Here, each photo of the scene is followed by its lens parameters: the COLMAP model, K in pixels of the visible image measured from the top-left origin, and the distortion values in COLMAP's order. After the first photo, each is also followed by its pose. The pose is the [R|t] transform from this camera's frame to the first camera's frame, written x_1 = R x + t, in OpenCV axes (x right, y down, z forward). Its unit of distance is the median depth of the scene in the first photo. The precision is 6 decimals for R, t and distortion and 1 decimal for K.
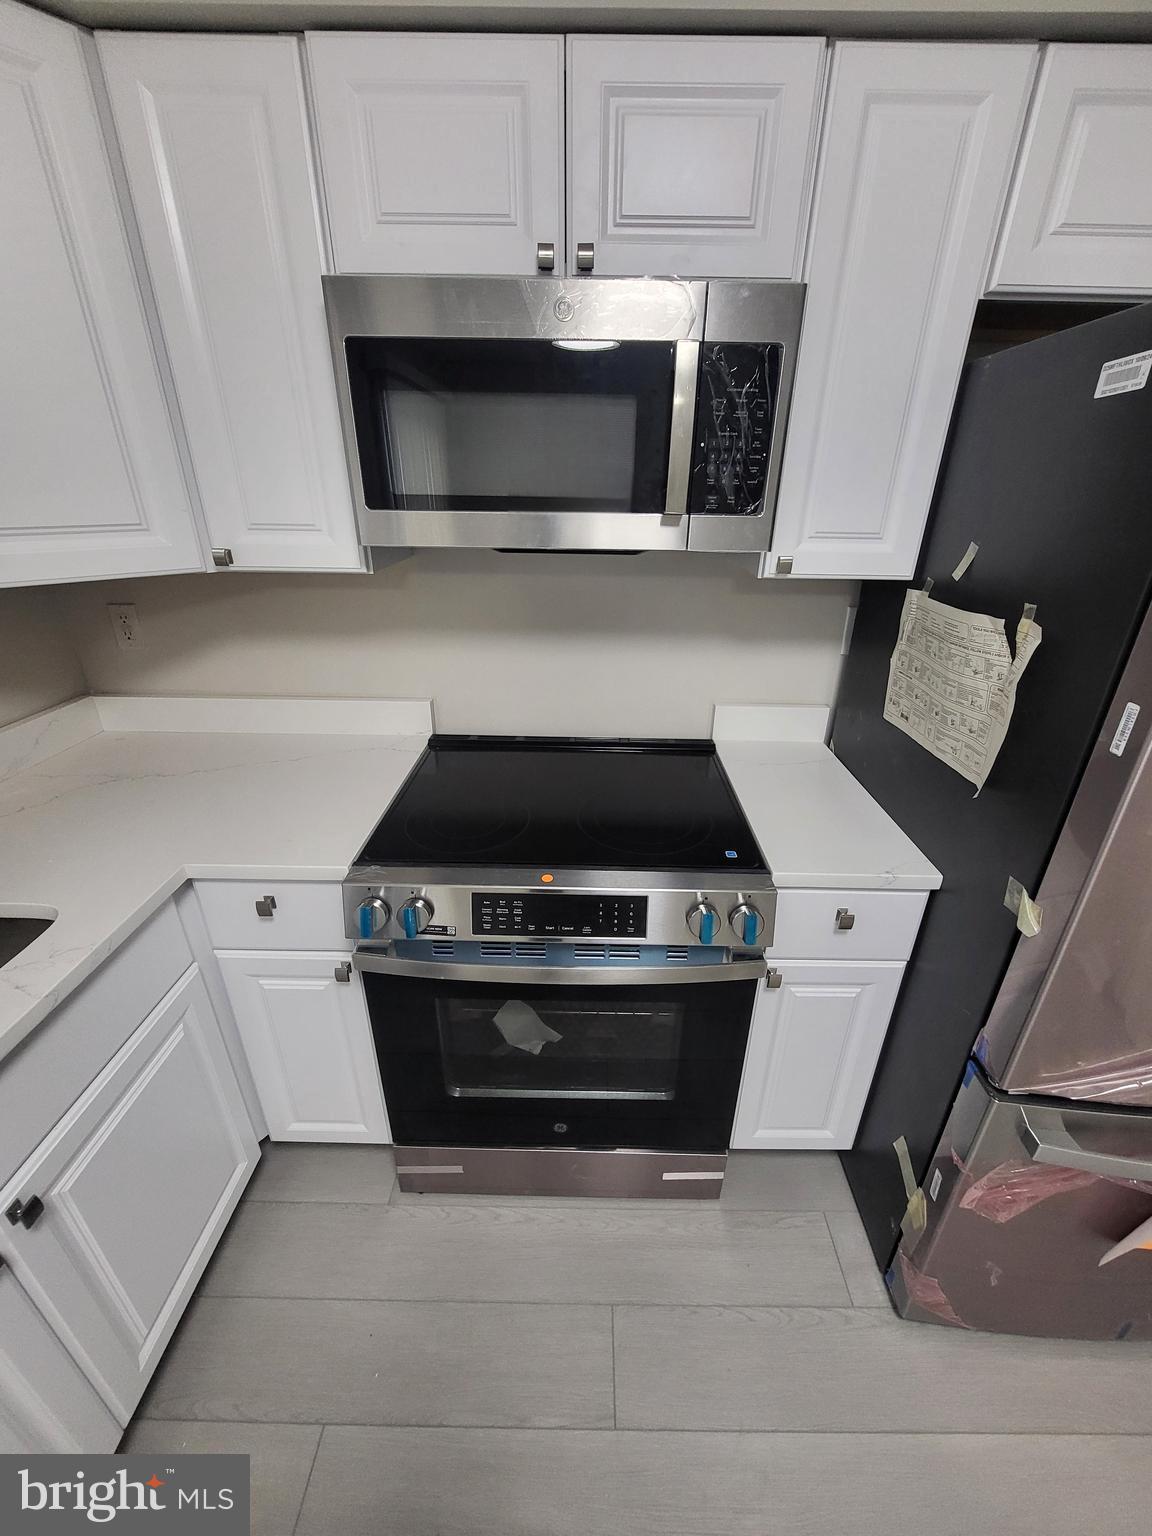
lens RADIAL K [[604.2, 0, 591.3], [0, 604.2, 757.6], [0, 0, 1]] dist [-0.001322, 0.000067]
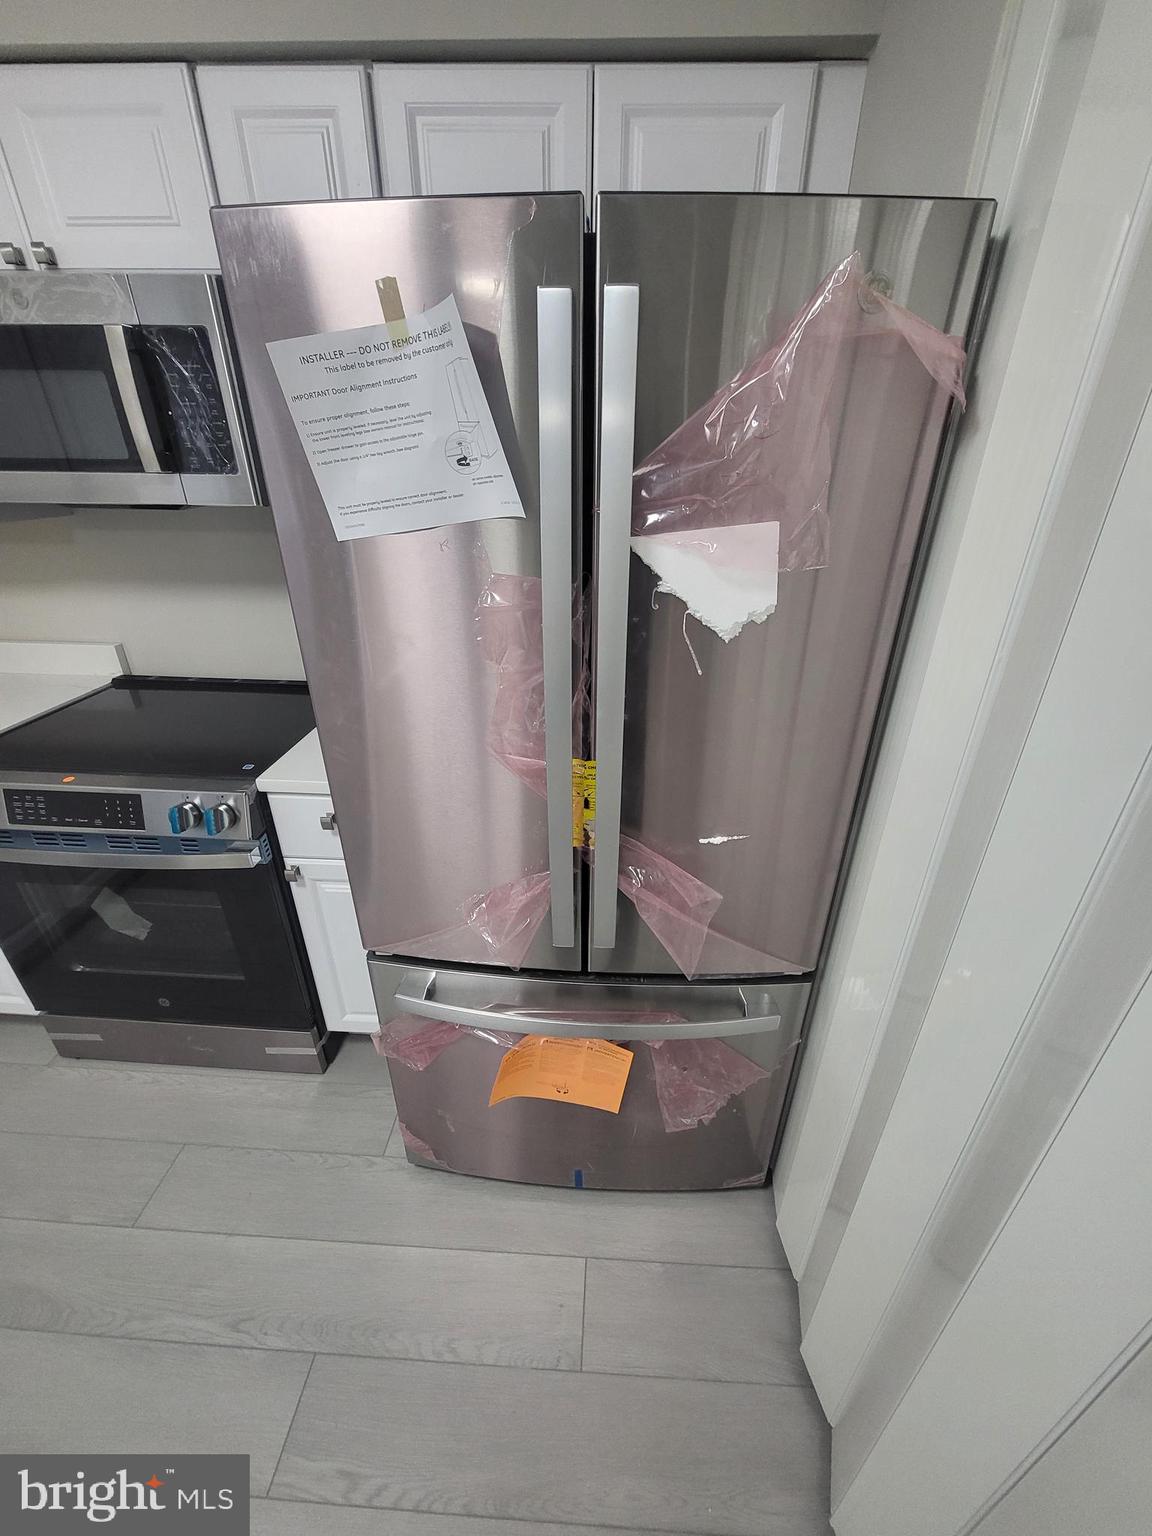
lens RADIAL K [[604.2, 0, 585.5], [0, 604.2, 755.8], [0, 0, 1]] dist [-0.001322, 0.000067]
pose [[0.998872, 0.016548, -0.044517, 0.987509], [-0.015072, 0.999332, 0.033295, 0.094232], [0.045038, -0.032586, 0.998454, -0.154858]]
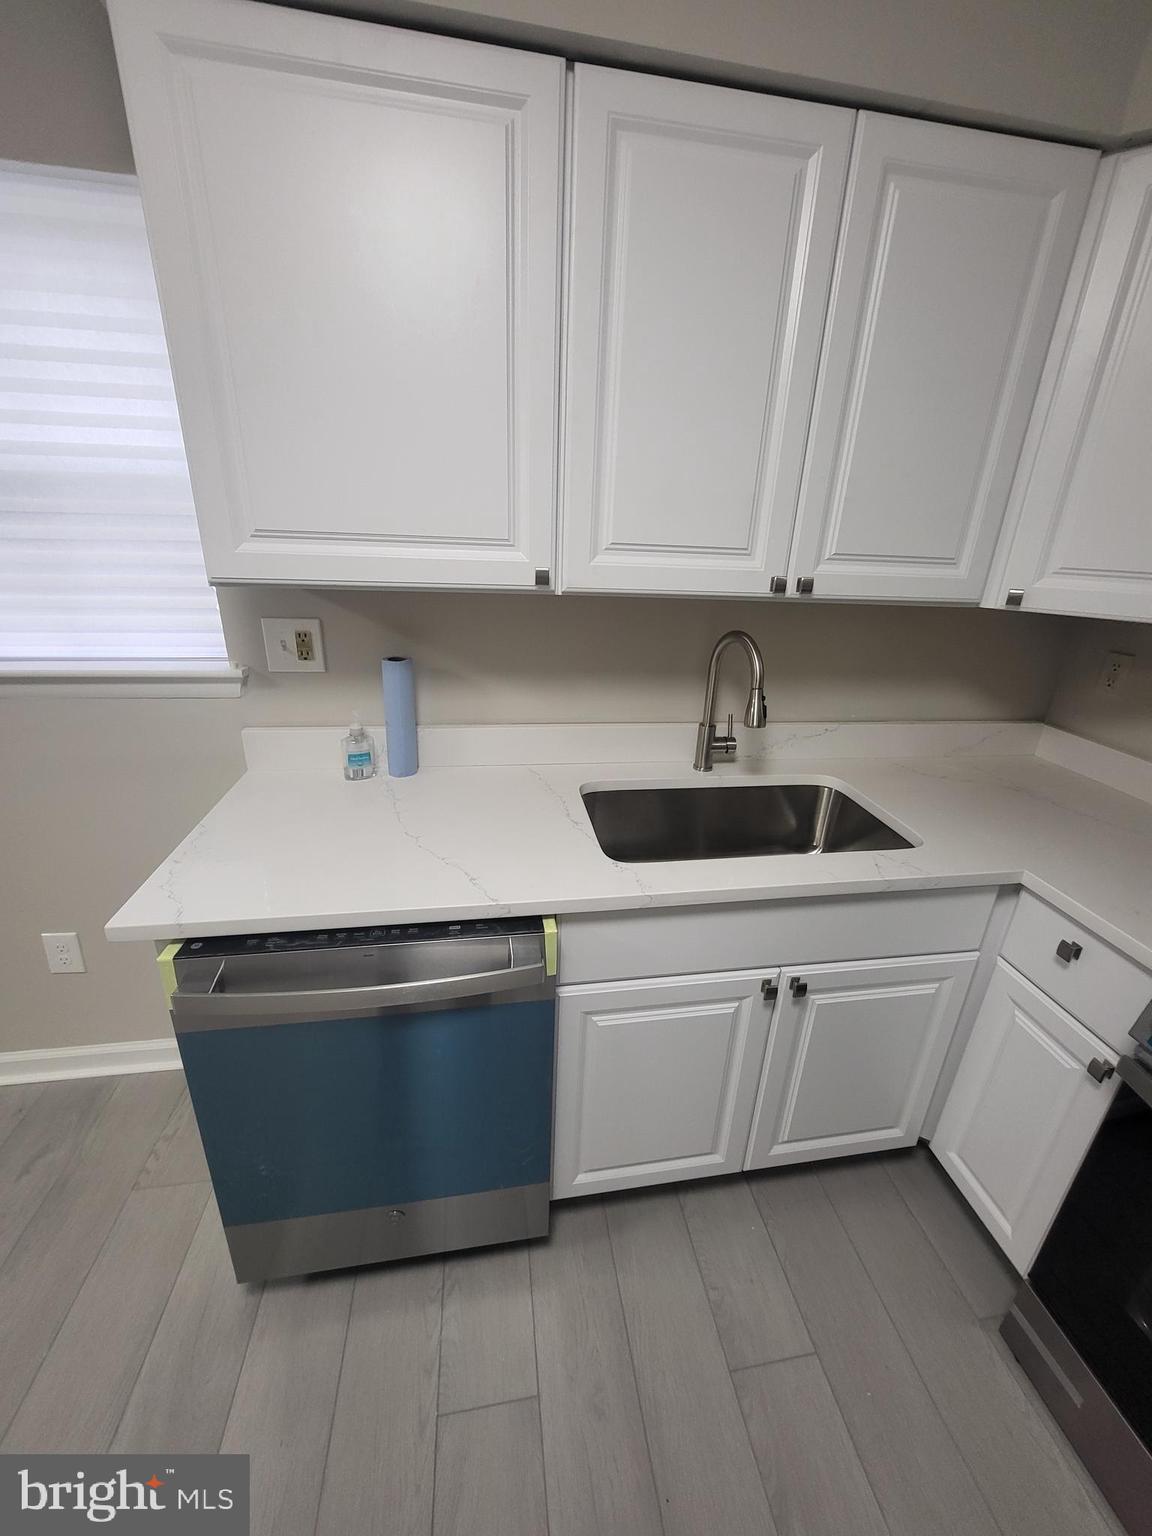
lens RADIAL K [[604.2, 0, 591.2], [0, 604.2, 758.1], [0, 0, 1]] dist [-0.001322, 0.000067]
pose [[0.180048, 0.344521, -0.921351, 0.116009], [-0.444905, 0.863898, 0.236095, 0.092365], [0.877293, 0.367405, 0.308822, -0.094294]]
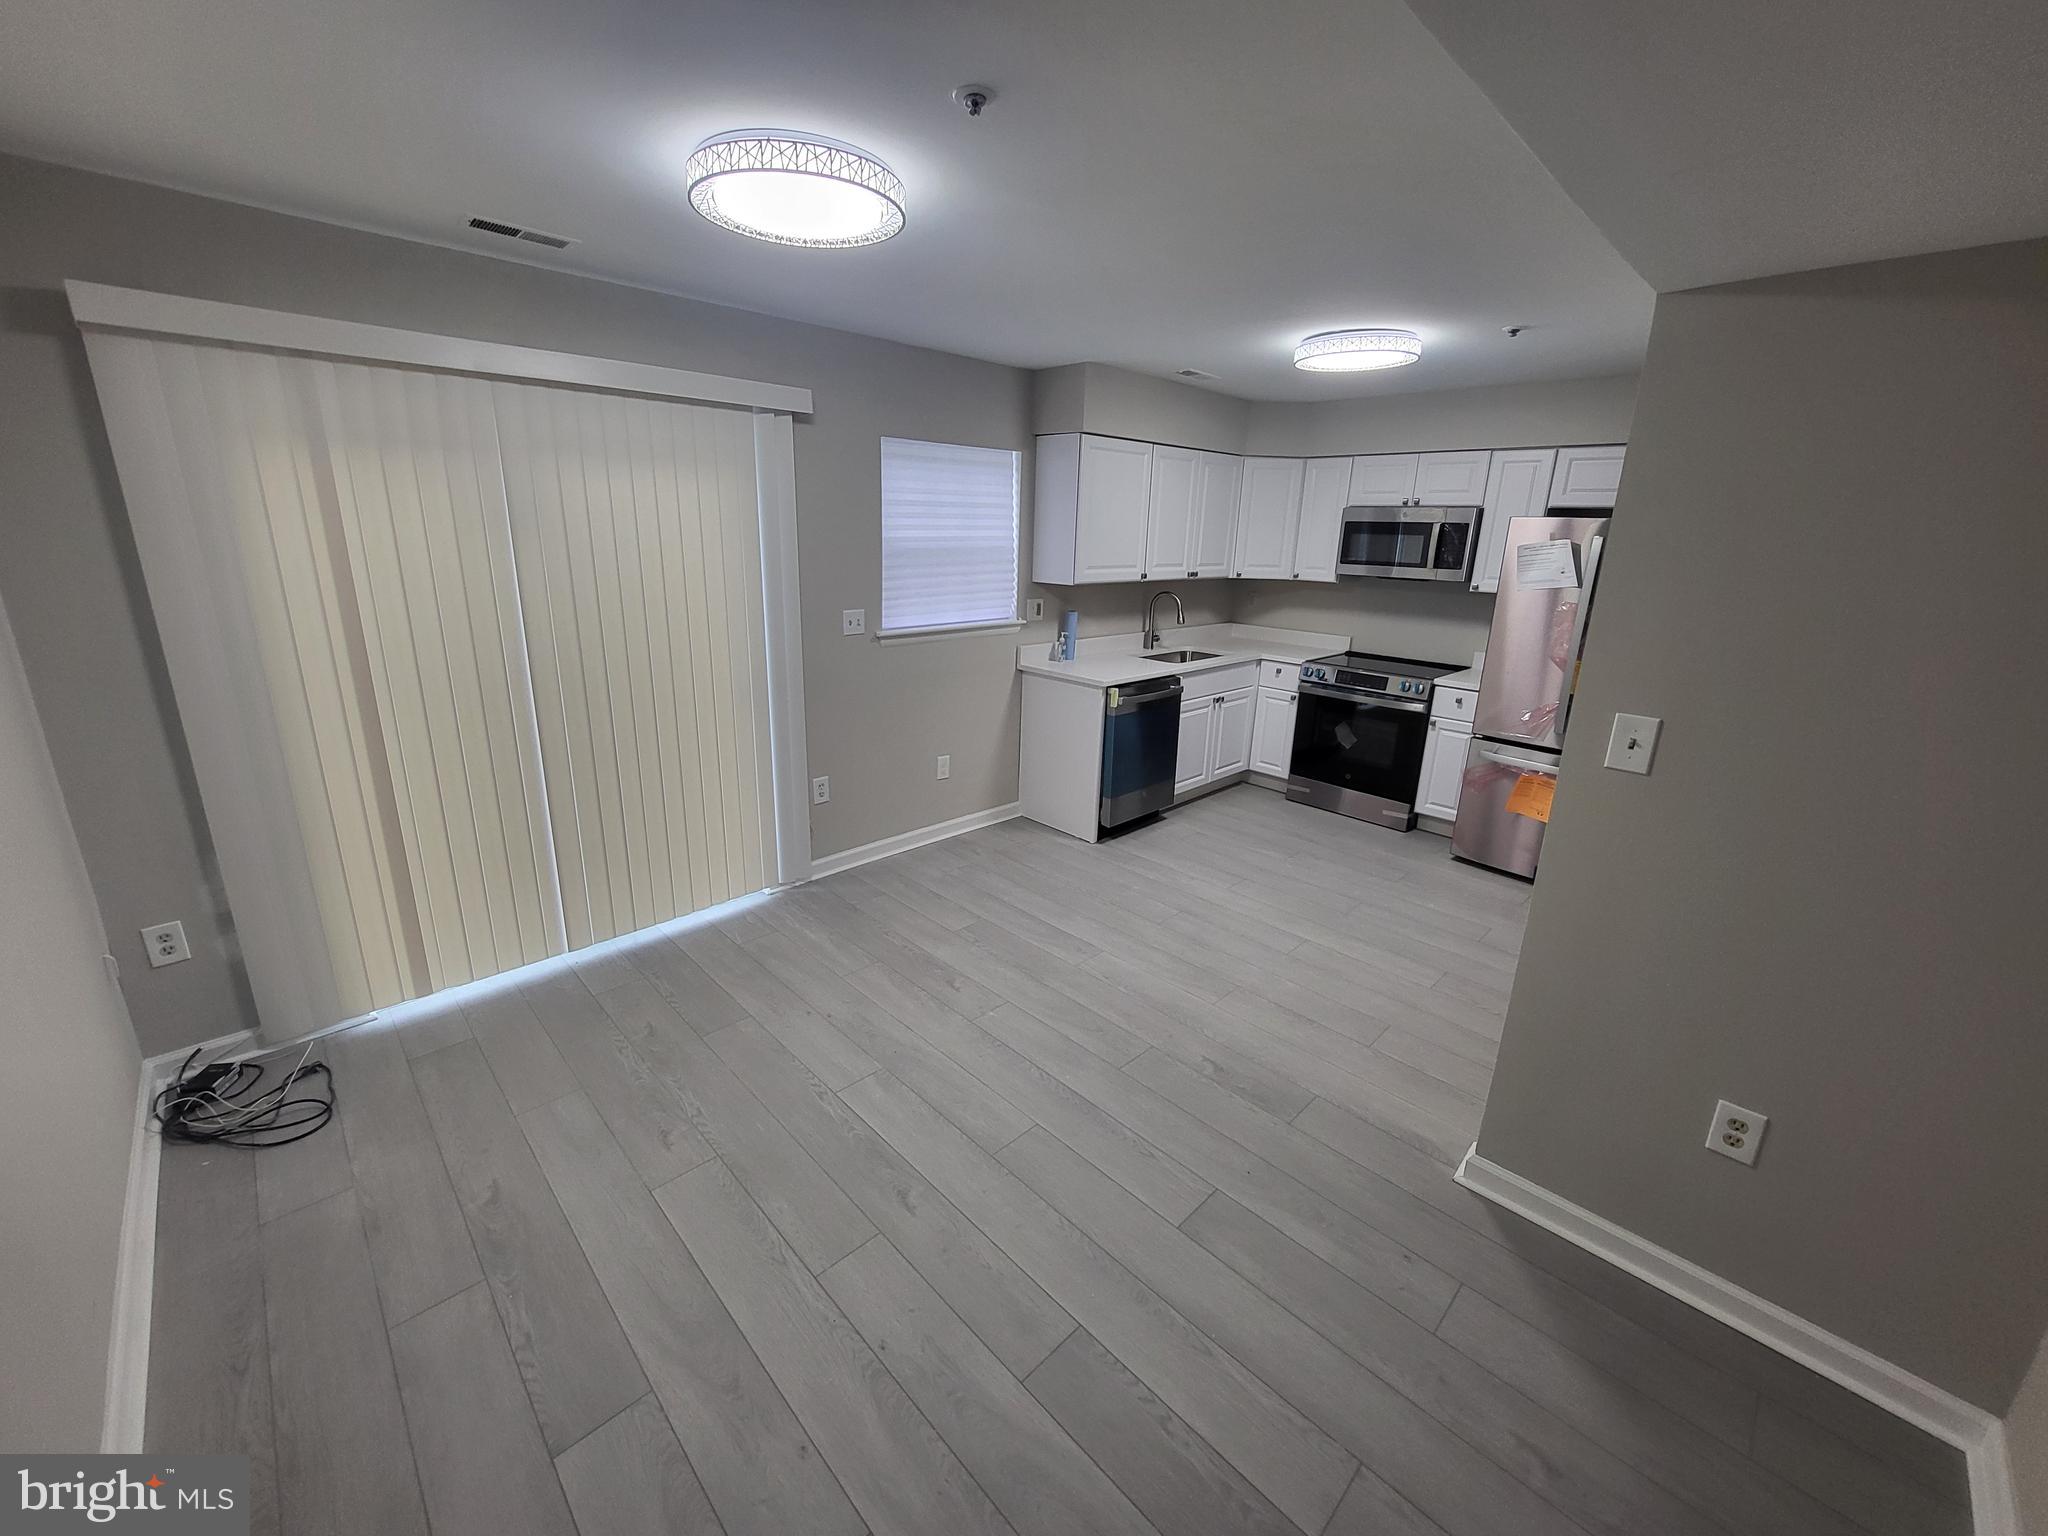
lens RADIAL K [[805.6, 0, 1013.3], [0, 805.6, 747.6], [0, 0, 1]] dist [-0.001322, 0.000067]
pose [[0.702155, 0.194469, -0.684953, 1.661130], [-0.310155, 0.949454, -0.048379, 1.379749], [0.640923, 0.246411, 0.726980, -3.261331]]
